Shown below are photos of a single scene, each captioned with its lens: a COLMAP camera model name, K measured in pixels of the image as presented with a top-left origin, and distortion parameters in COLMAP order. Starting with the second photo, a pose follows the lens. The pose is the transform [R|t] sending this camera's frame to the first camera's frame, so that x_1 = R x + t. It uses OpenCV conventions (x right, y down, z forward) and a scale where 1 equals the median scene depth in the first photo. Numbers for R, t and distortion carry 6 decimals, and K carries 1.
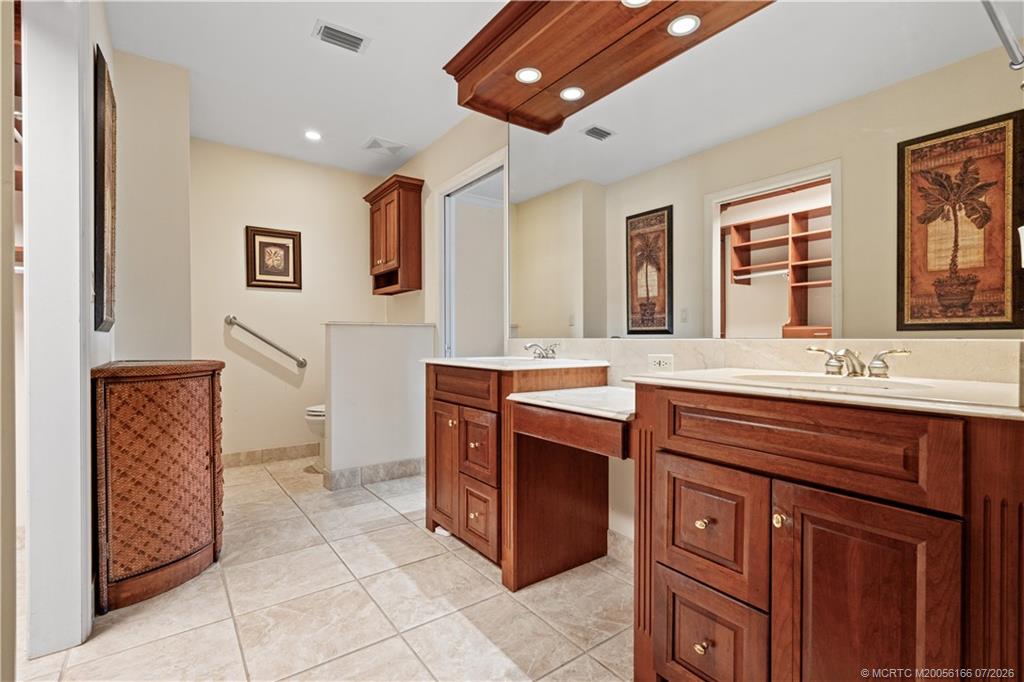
lens RADIAL K [[466.9, 0, 511.9], [0, 466.9, 345.0], [0, 0, 1]] dist [0.004389, -0.000098]
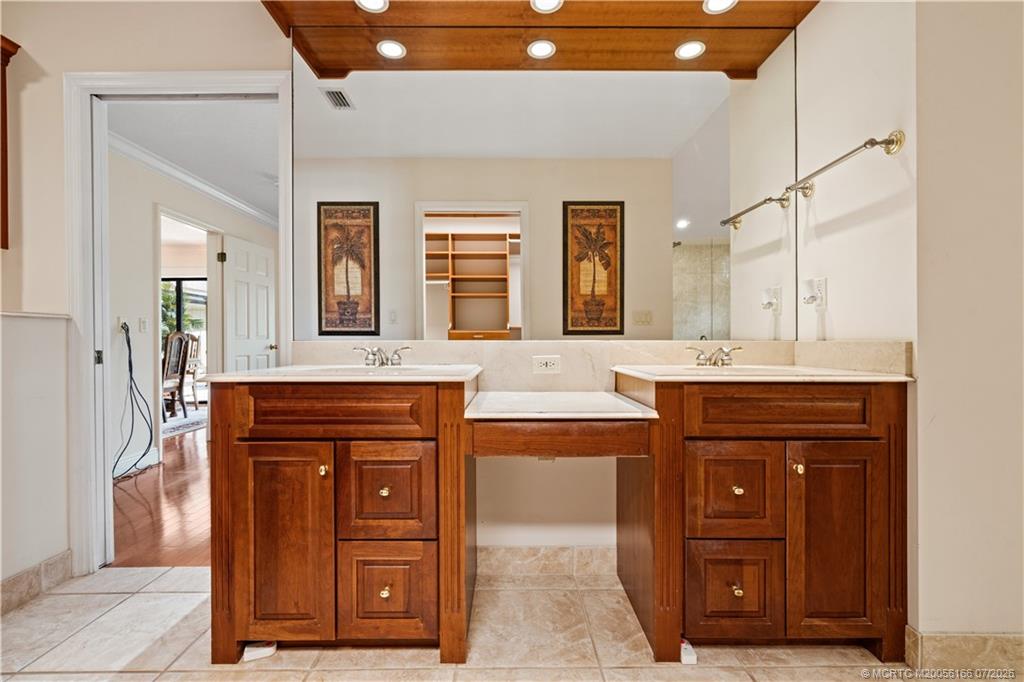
lens RADIAL K [[462.4, 0, 512.0], [0, 462.4, 341.0], [0, 0, 1]] dist [-0.003876, 0.000714]
pose [[0.586480, -0.000668, 0.809964, -0.395917], [0.010317, 0.999925, -0.006646, -0.004598], [-0.809898, 0.012254, 0.586442, 0.322624]]
